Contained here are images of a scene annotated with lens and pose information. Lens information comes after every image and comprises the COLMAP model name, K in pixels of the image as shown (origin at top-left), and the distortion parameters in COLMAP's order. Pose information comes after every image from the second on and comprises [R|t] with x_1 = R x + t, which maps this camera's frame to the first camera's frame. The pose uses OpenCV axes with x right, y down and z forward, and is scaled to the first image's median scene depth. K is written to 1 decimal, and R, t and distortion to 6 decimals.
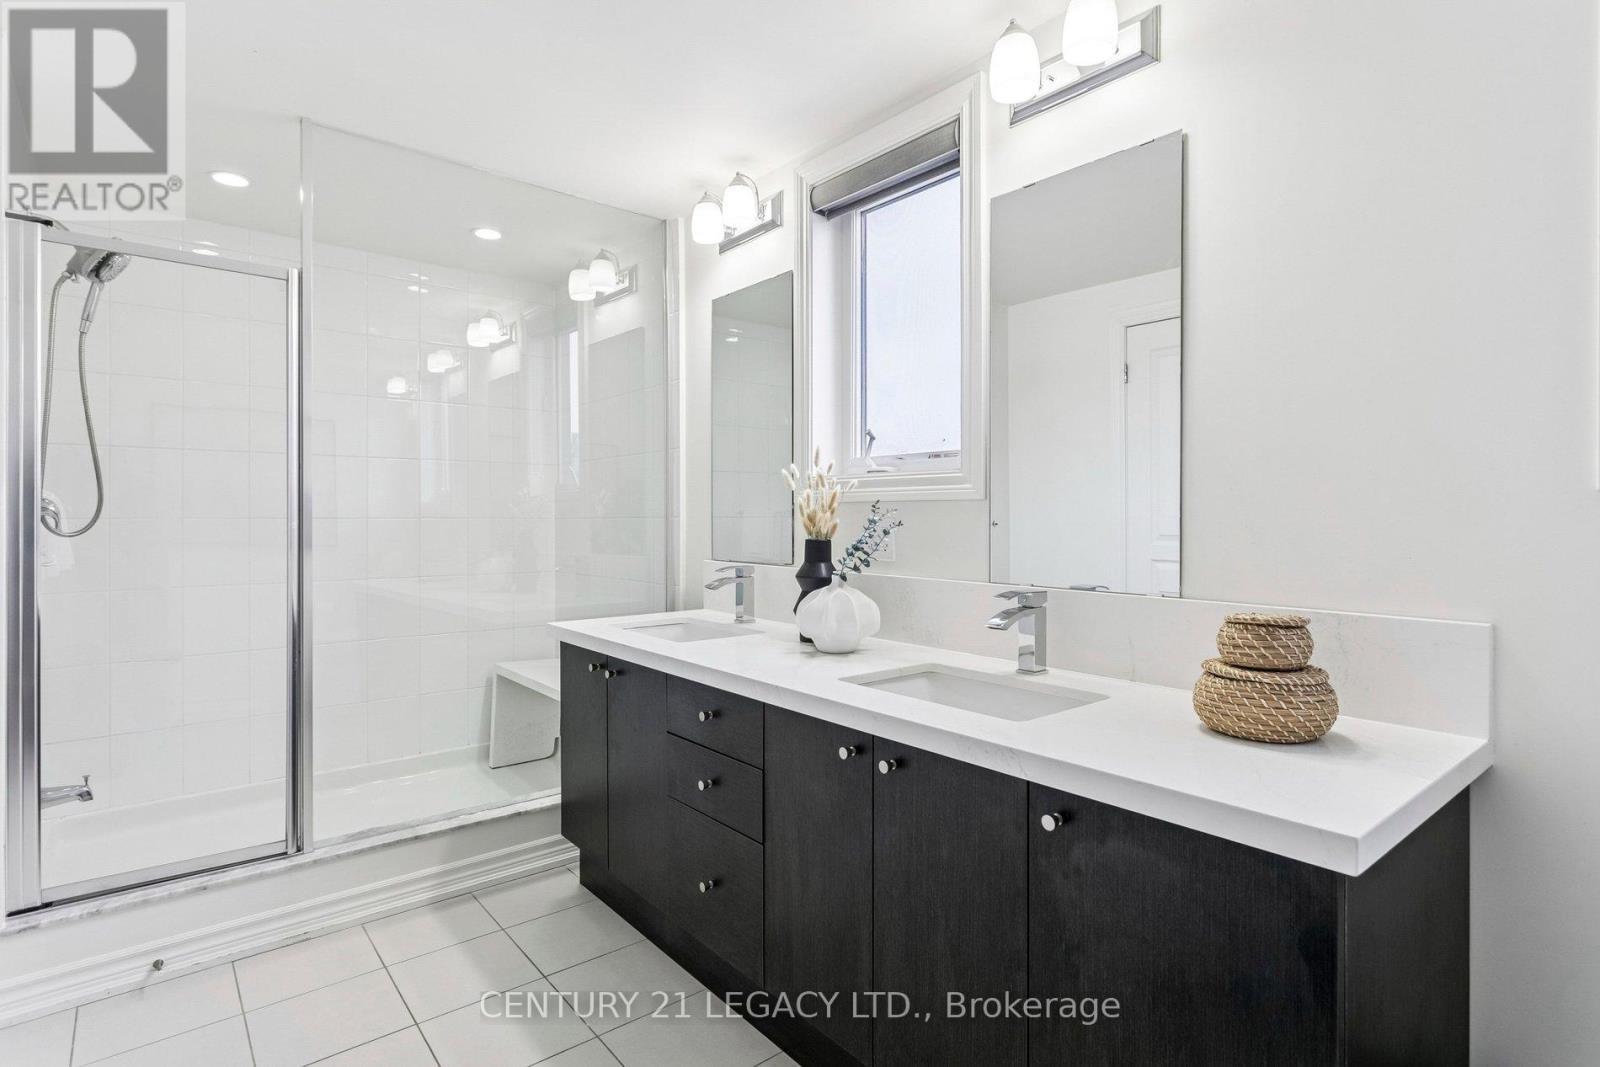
lens RADIAL K [[800.0, 0, 771.8], [0, 800.0, 523.8], [0, 0, 1]] dist [-0.000459, 0.000030]
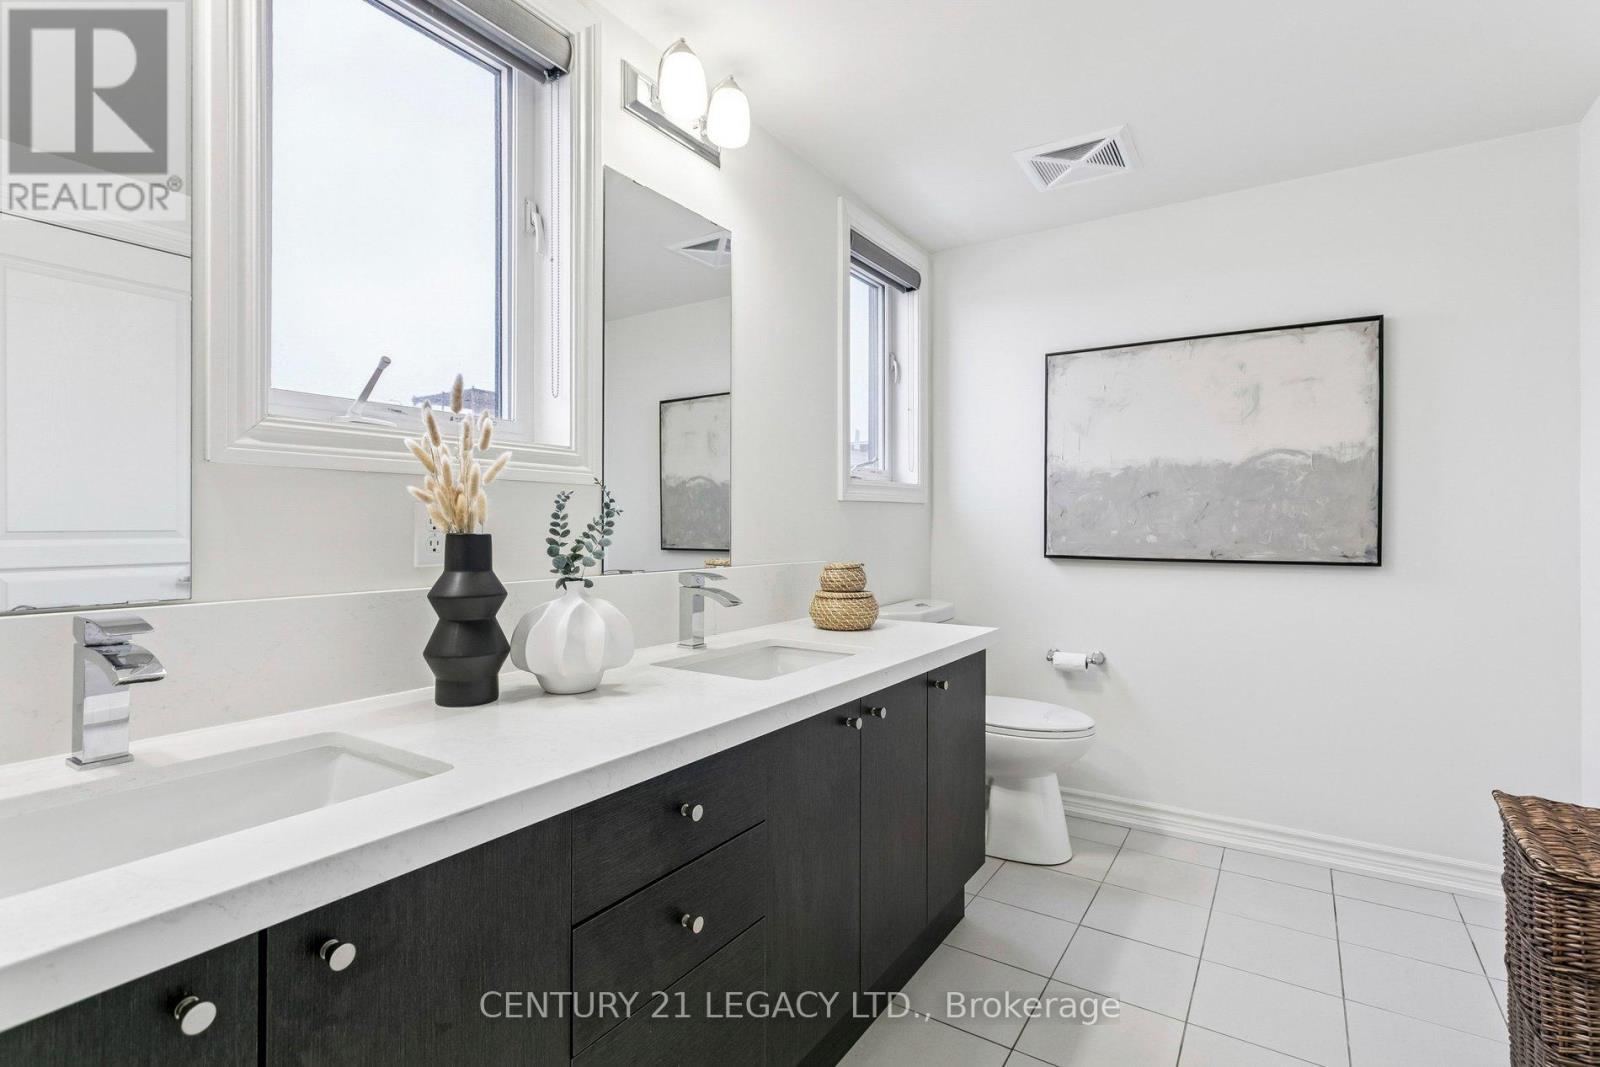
lens RADIAL K [[800.0, 0, 771.8], [0, 800.0, 523.8], [0, 0, 1]] dist [-0.000459, 0.000030]
pose [[-0.312230, -0.003206, 0.950001, -0.666372], [-0.002067, 0.999994, 0.002695, 0.011175], [-0.950004, -0.001122, -0.312235, 1.086552]]
